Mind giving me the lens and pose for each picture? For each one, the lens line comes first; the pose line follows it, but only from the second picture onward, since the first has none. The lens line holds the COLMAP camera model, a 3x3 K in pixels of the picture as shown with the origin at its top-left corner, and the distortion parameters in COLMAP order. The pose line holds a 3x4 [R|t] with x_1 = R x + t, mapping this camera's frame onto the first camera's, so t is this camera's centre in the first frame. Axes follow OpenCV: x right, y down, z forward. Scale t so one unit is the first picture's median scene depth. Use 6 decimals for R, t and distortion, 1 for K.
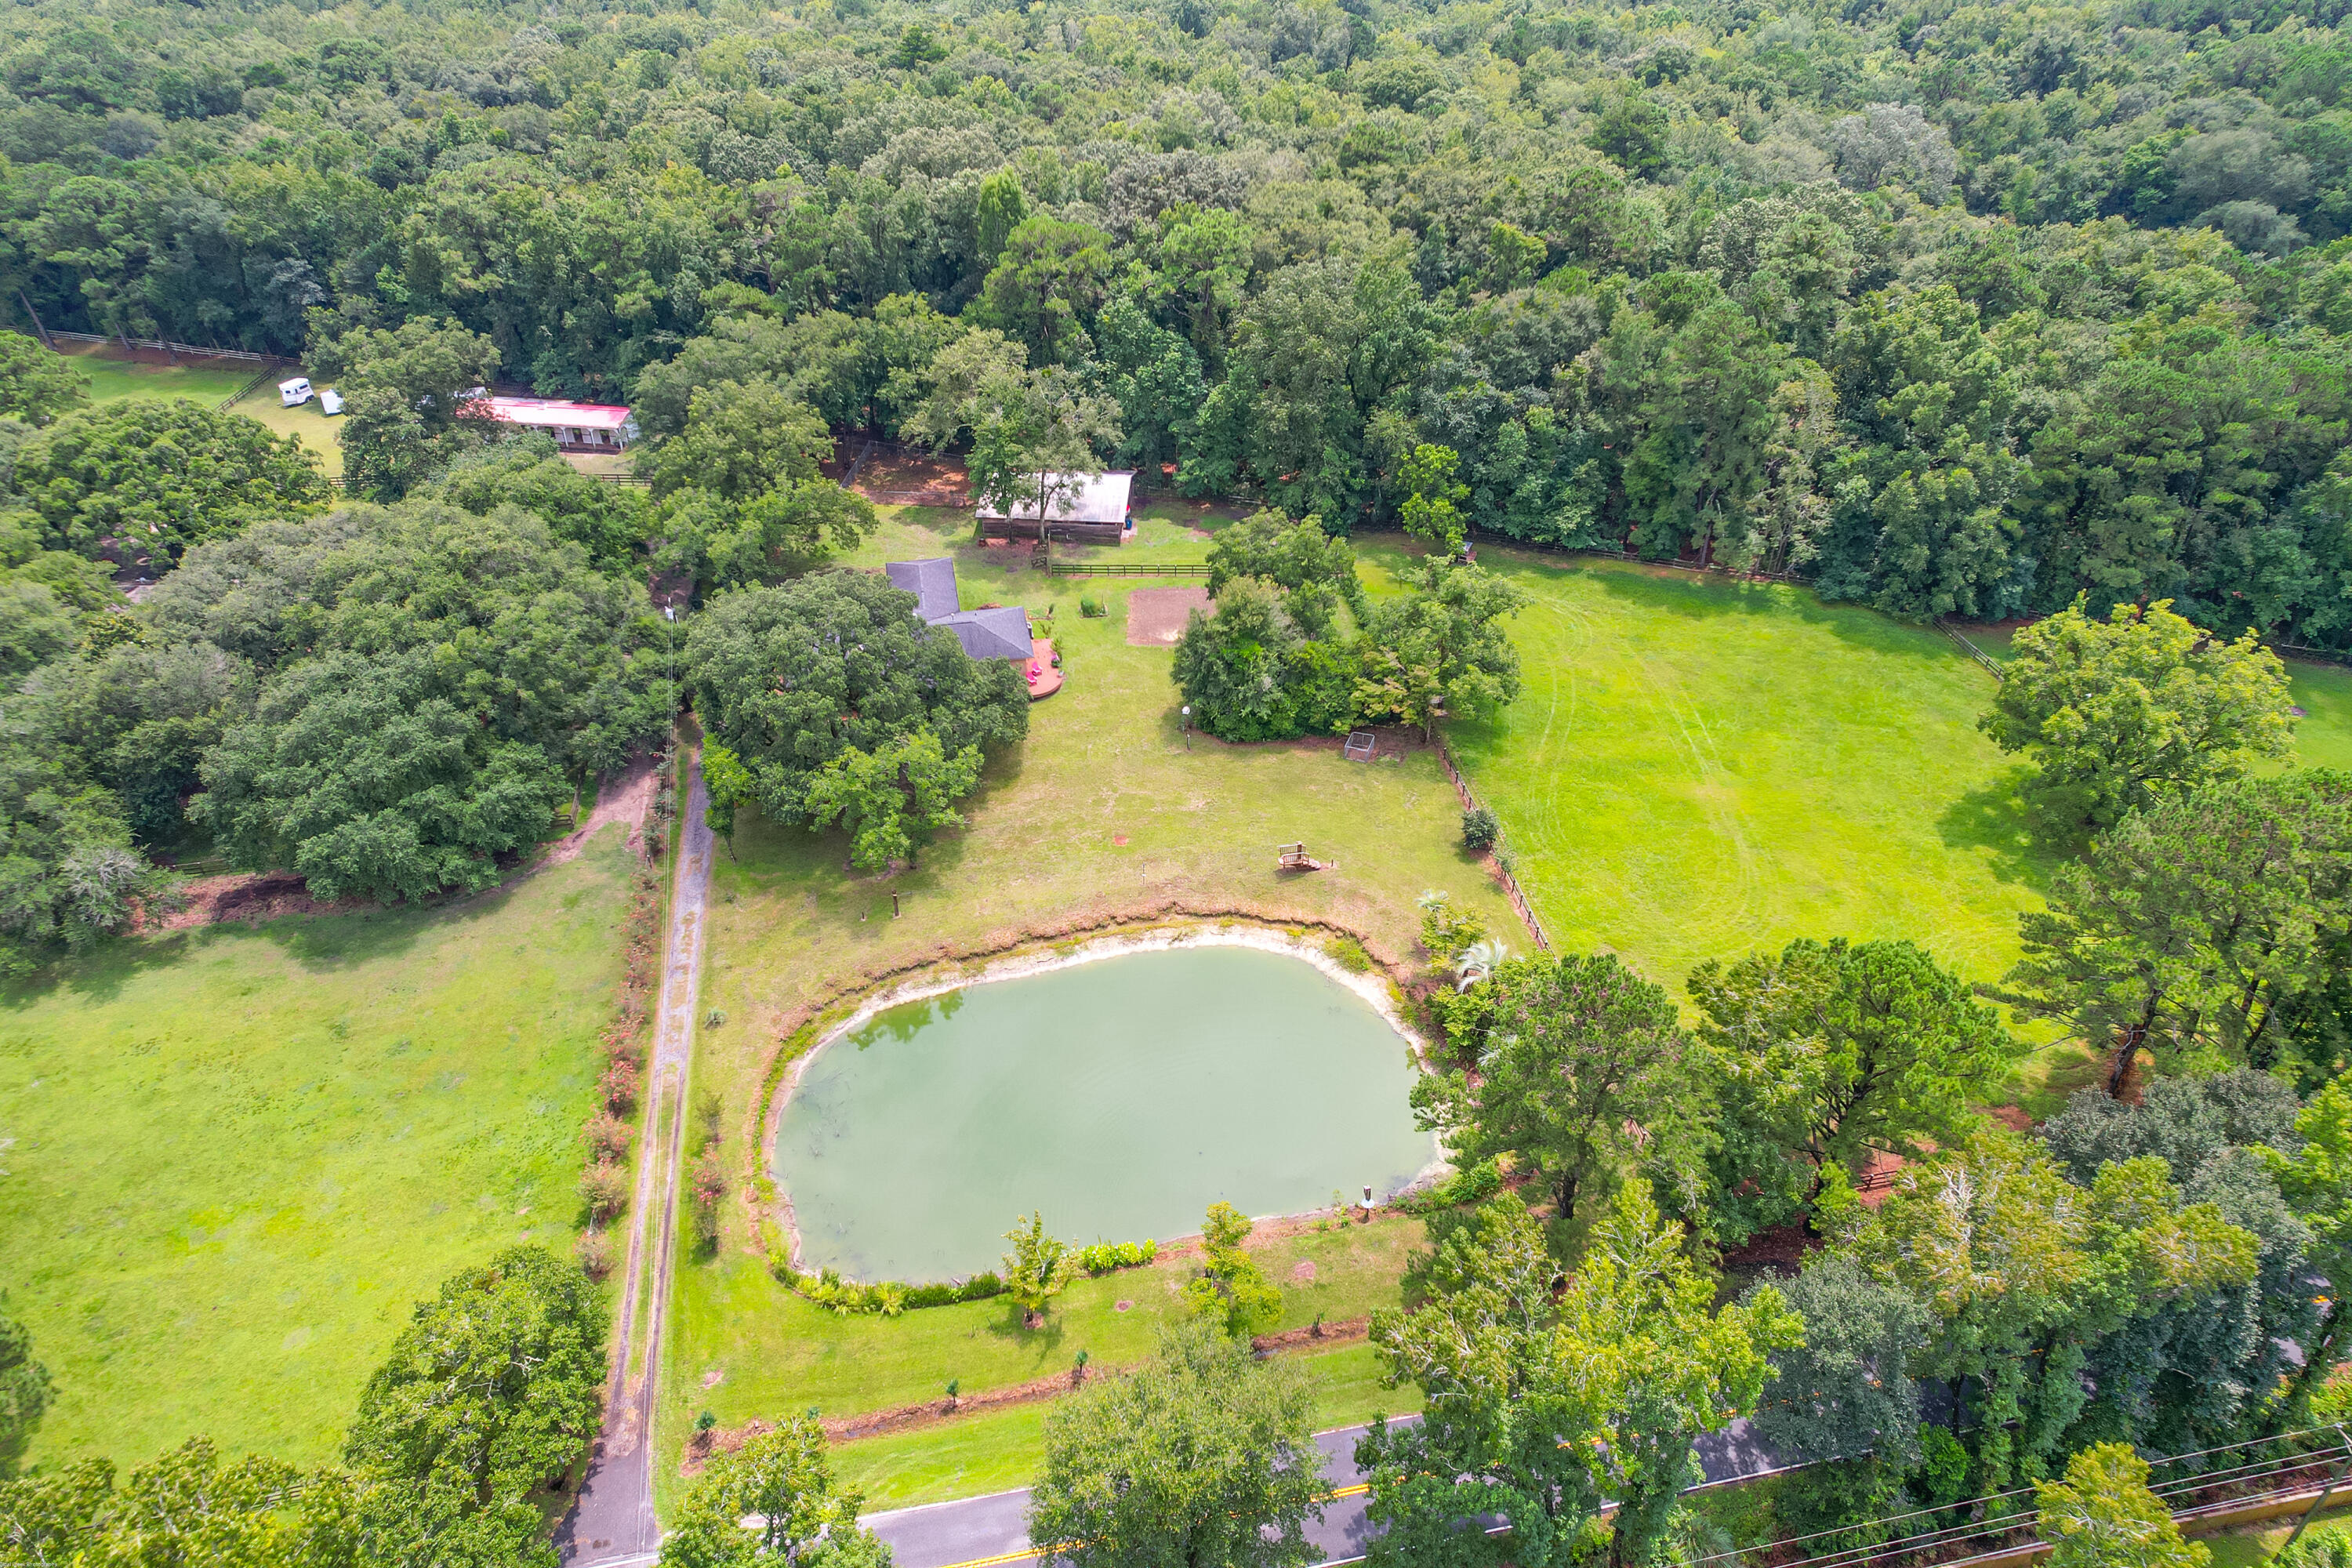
lens RADIAL K [[1501.5, 0, 1189.2], [0, 1501.5, 783.6], [0, 0, 1]] dist [-0.062932, 0.065801]
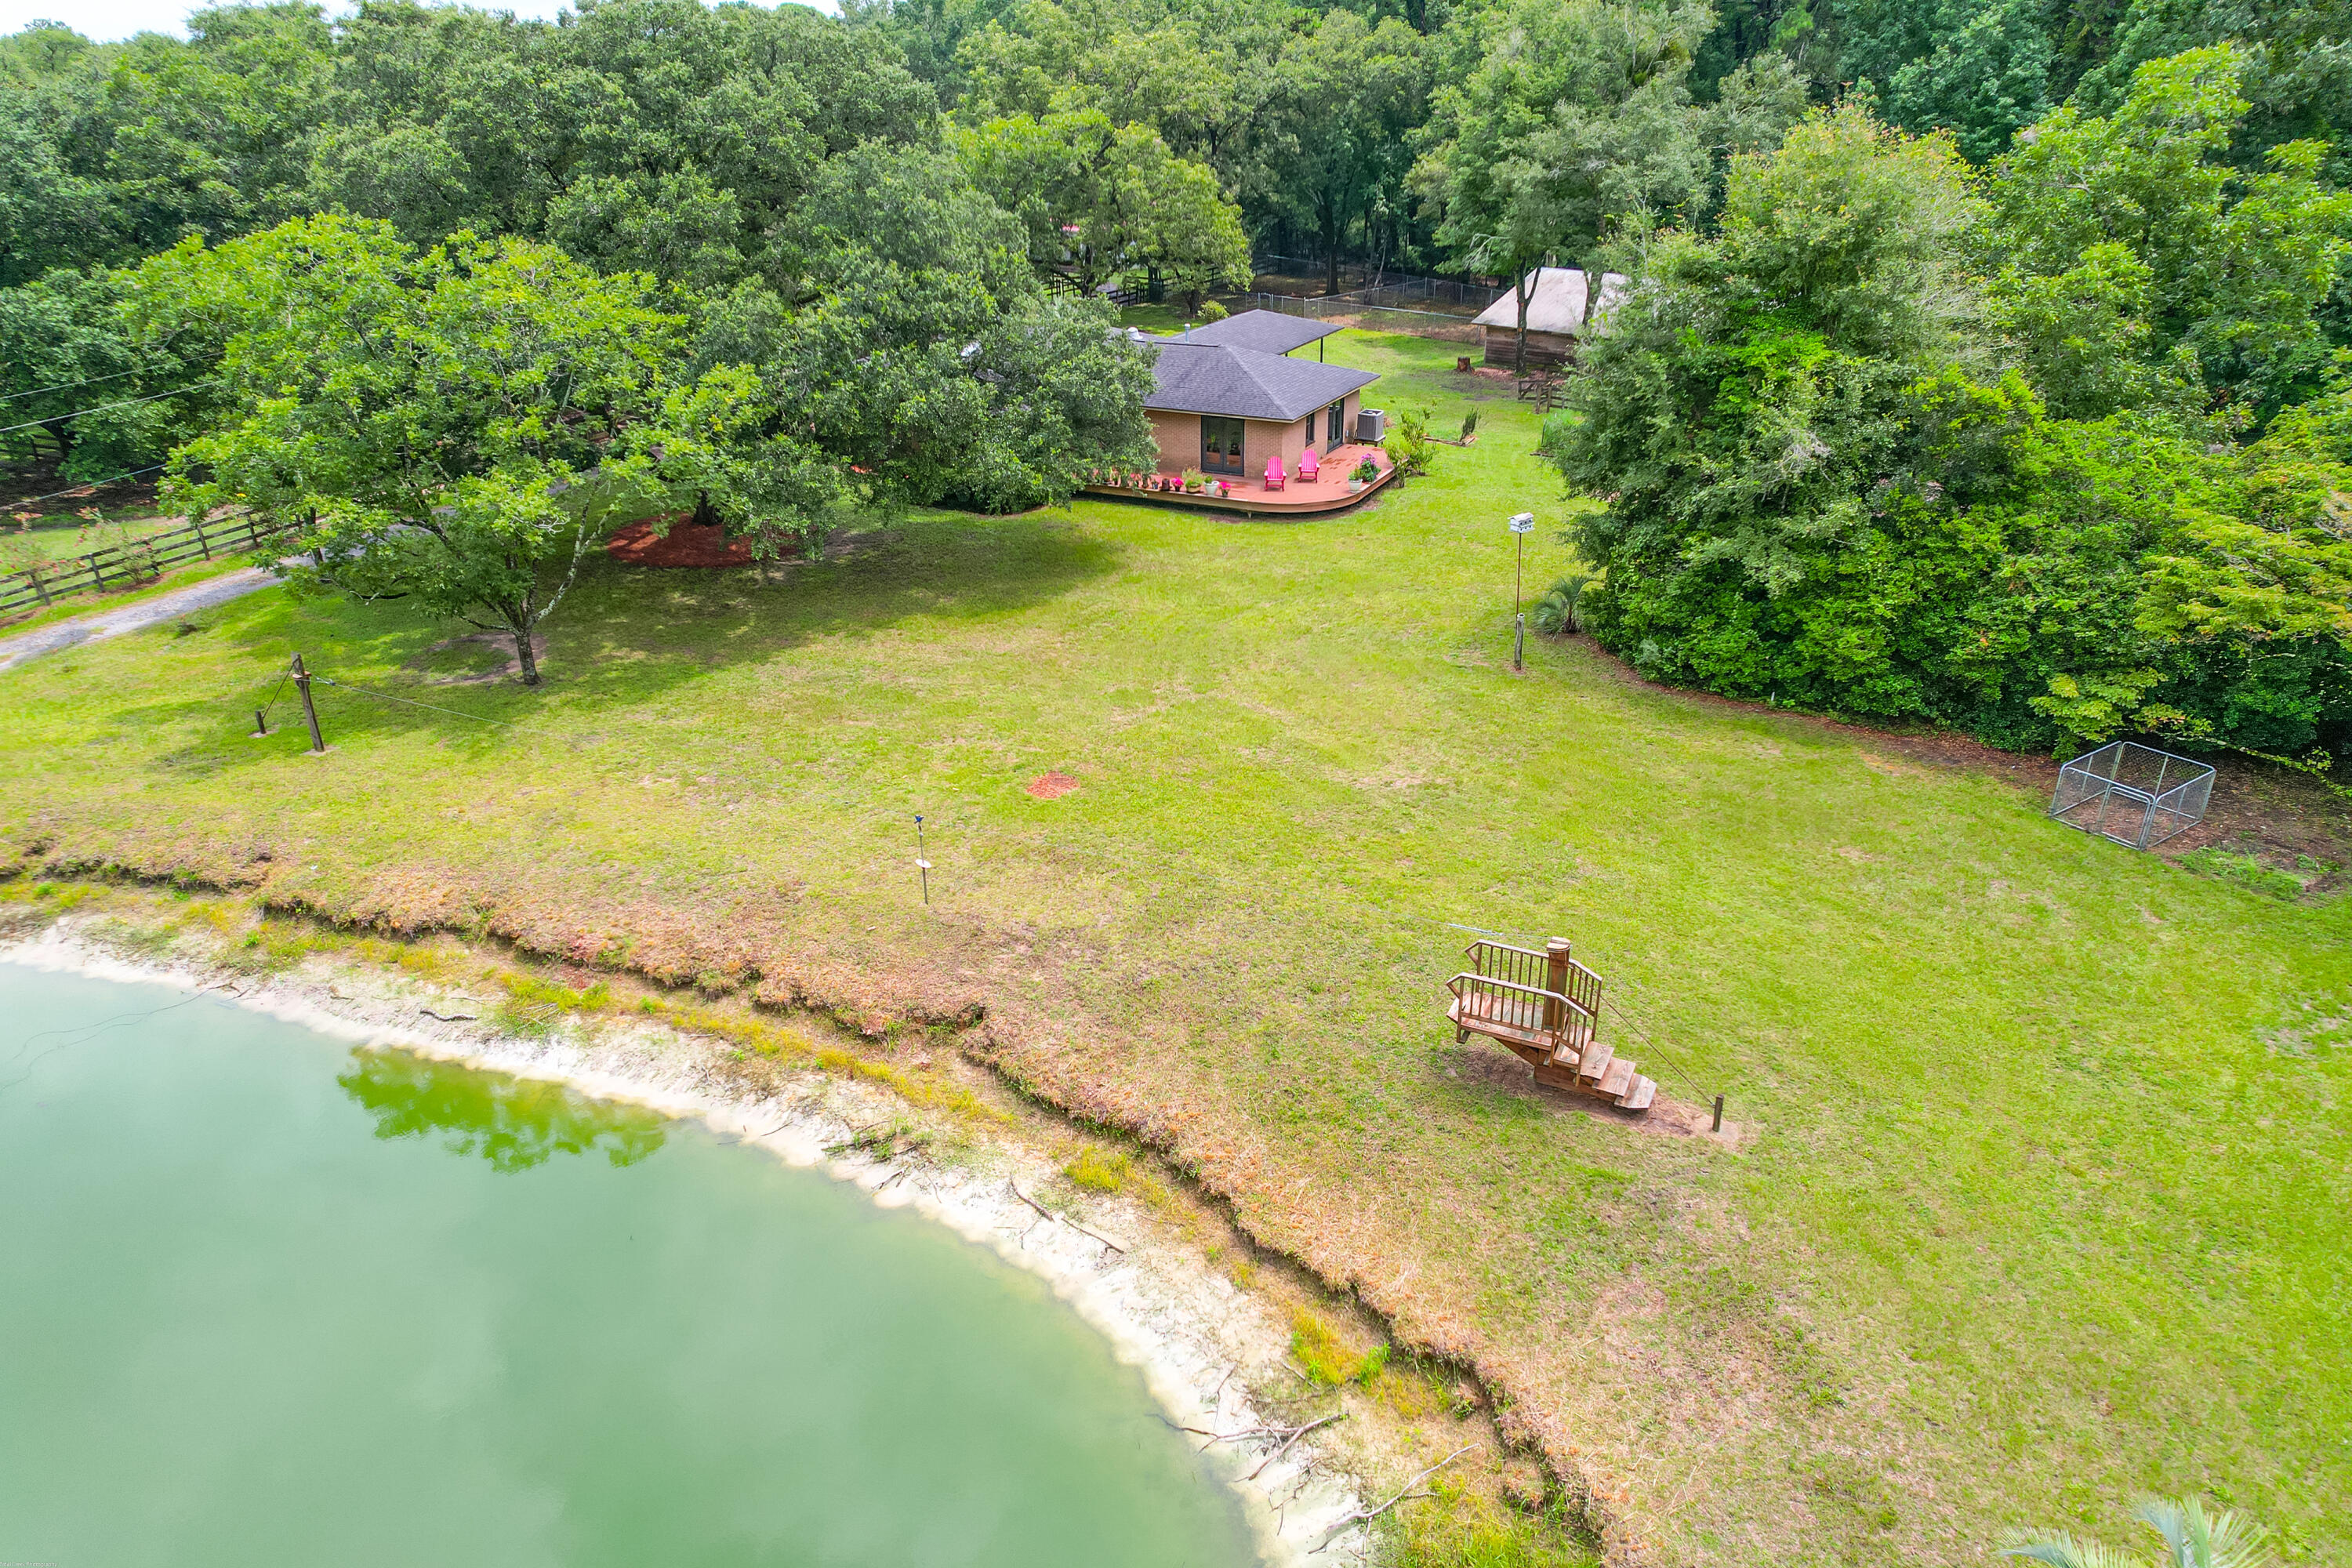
lens RADIAL K [[1501.5, 0, 1180.0], [0, 1501.5, 775.6], [0, 0, 1]] dist [-0.062932, 0.065801]
pose [[0.797577, 0.250425, -0.548779, 0.124121], [-0.339546, 0.938320, -0.065300, 0.044062], [0.498577, 0.238417, 0.833413, 0.727446]]
